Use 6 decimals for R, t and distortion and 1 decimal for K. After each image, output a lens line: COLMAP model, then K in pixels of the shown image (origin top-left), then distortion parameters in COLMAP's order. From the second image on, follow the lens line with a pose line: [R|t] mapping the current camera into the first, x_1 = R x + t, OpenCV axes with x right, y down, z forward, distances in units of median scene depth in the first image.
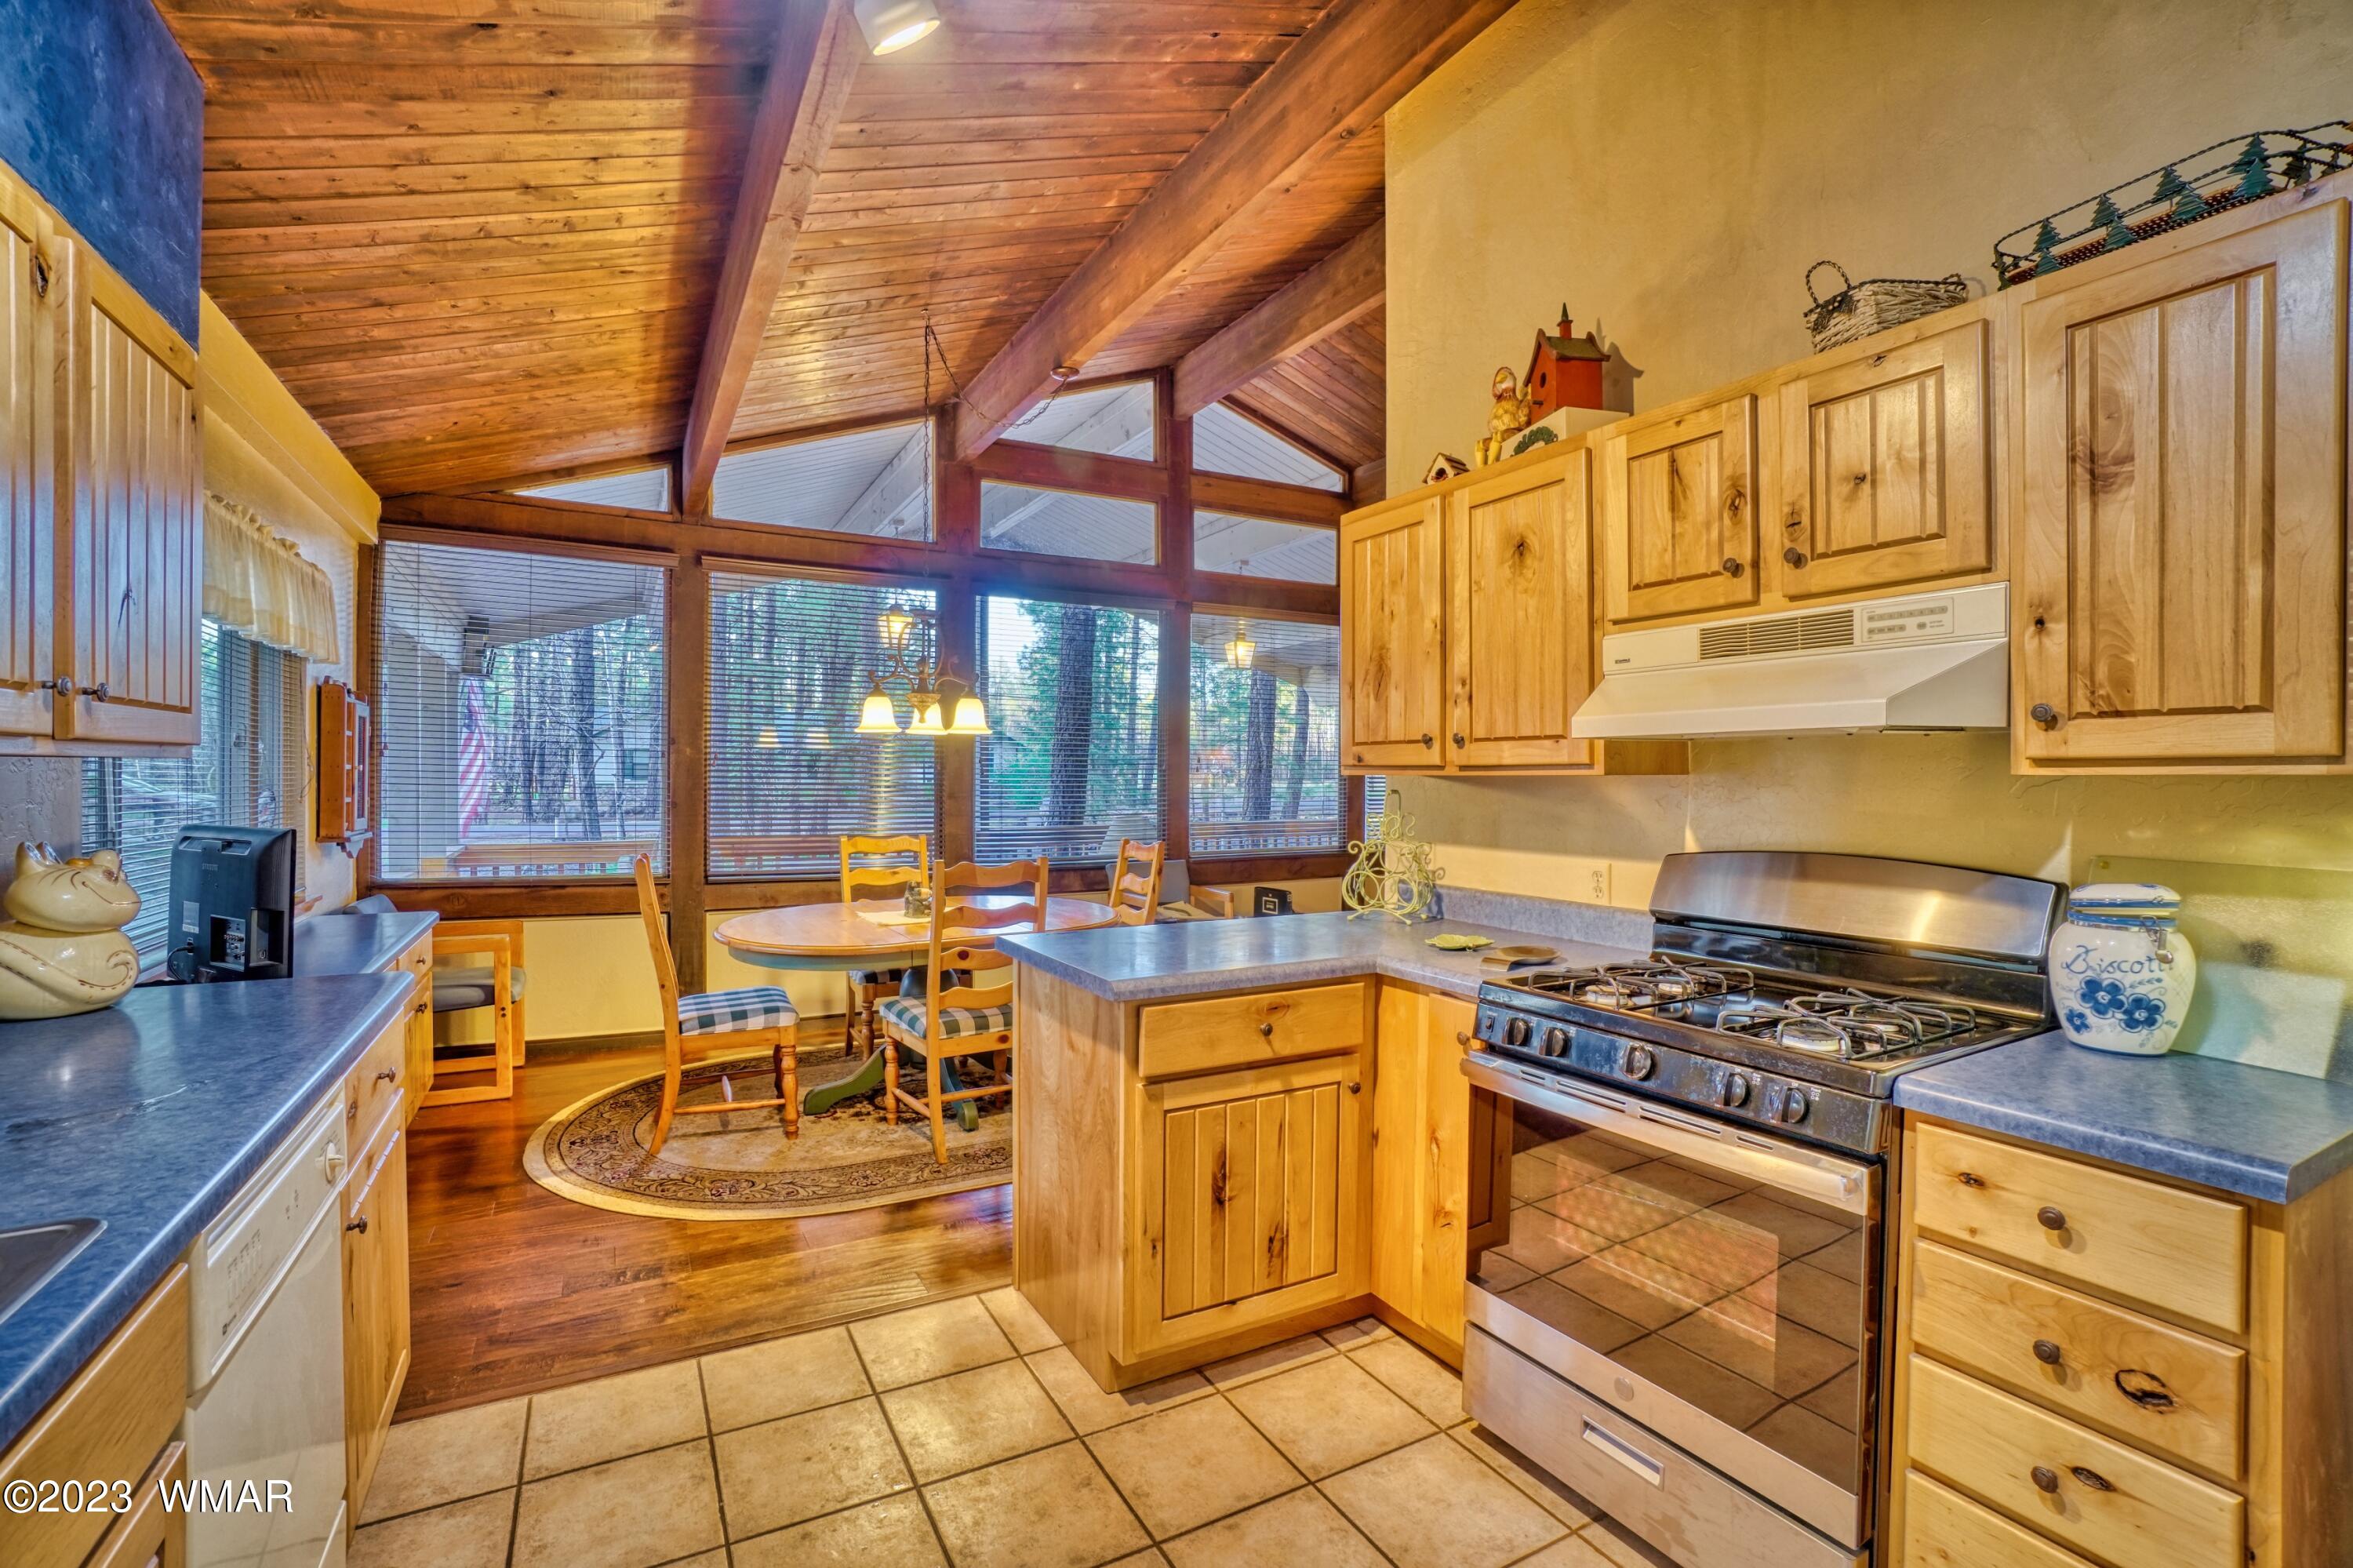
lens RADIAL K [[1043.0, 0, 1176.5], [0, 1043.0, 784.0], [0, 0, 1]] dist [-0.052197, 0.020260]
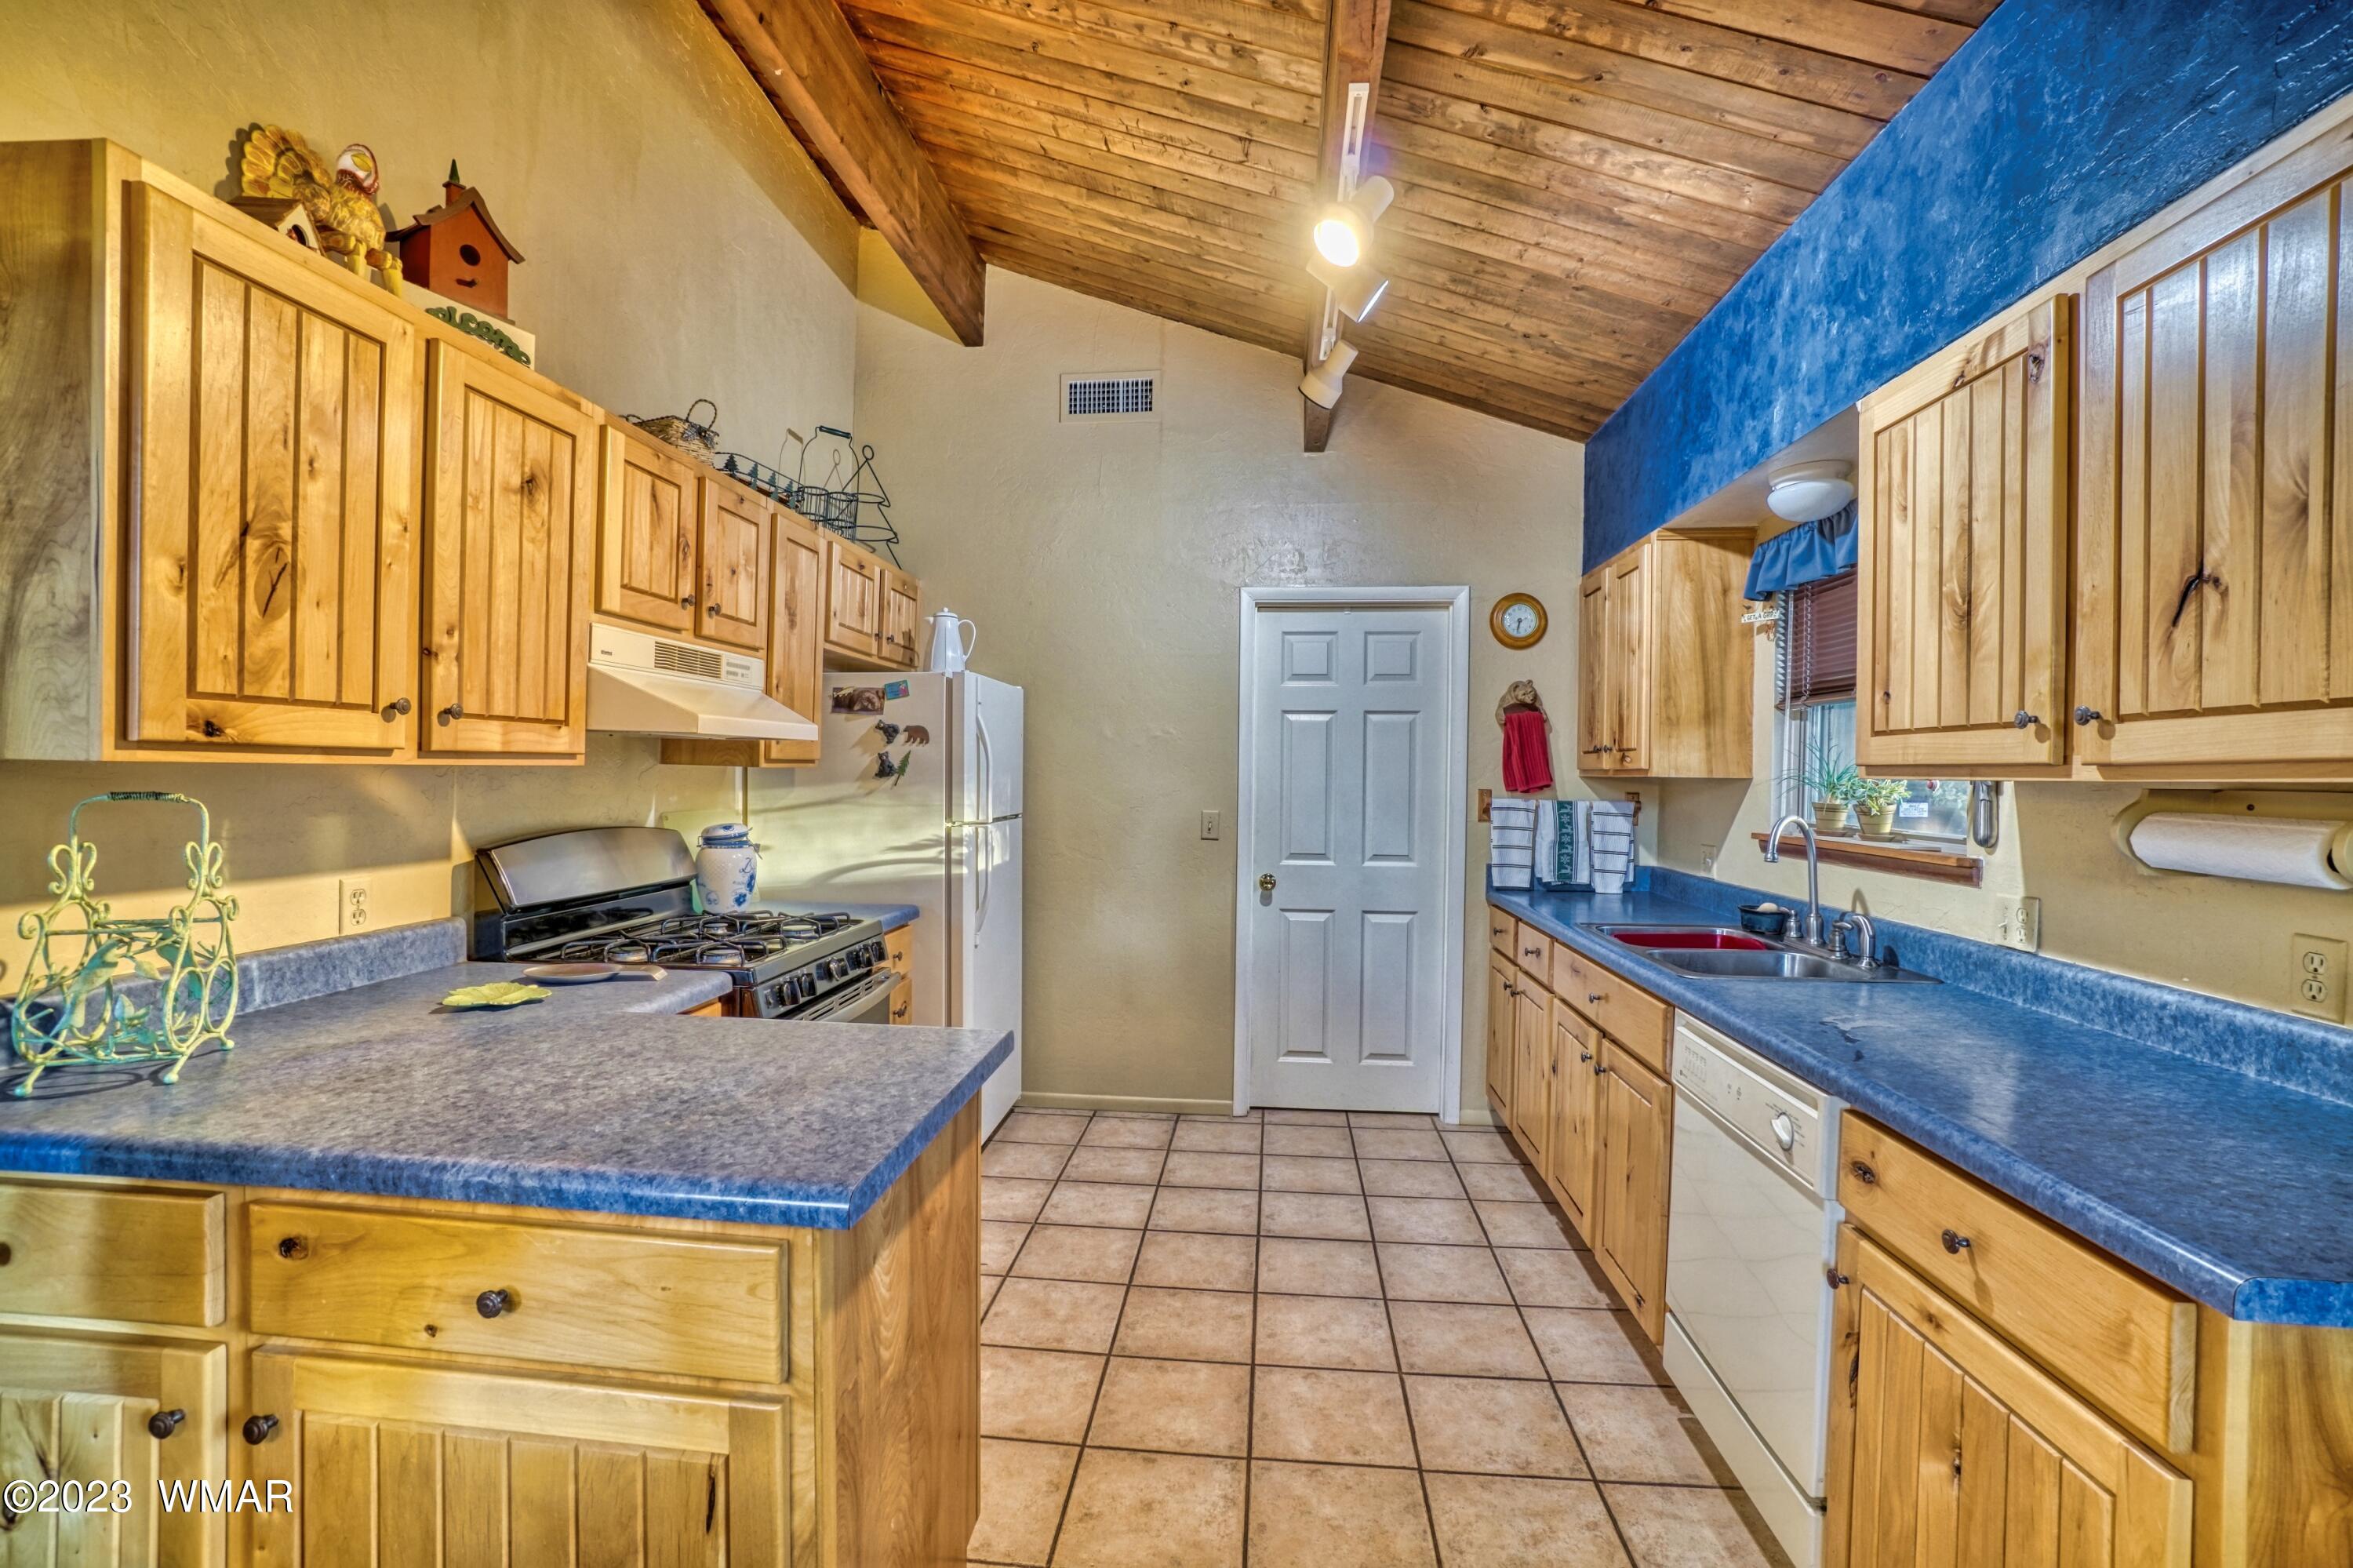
lens RADIAL K [[1043.0, 0, 1176.5], [0, 1043.0, 784.0], [0, 0, 1]] dist [-0.052197, 0.020260]
pose [[-0.837690, -0.022195, 0.545695, -0.565831], [-0.013728, 0.999714, 0.019587, -0.017690], [-0.545973, 0.008916, -0.837755, 1.502738]]
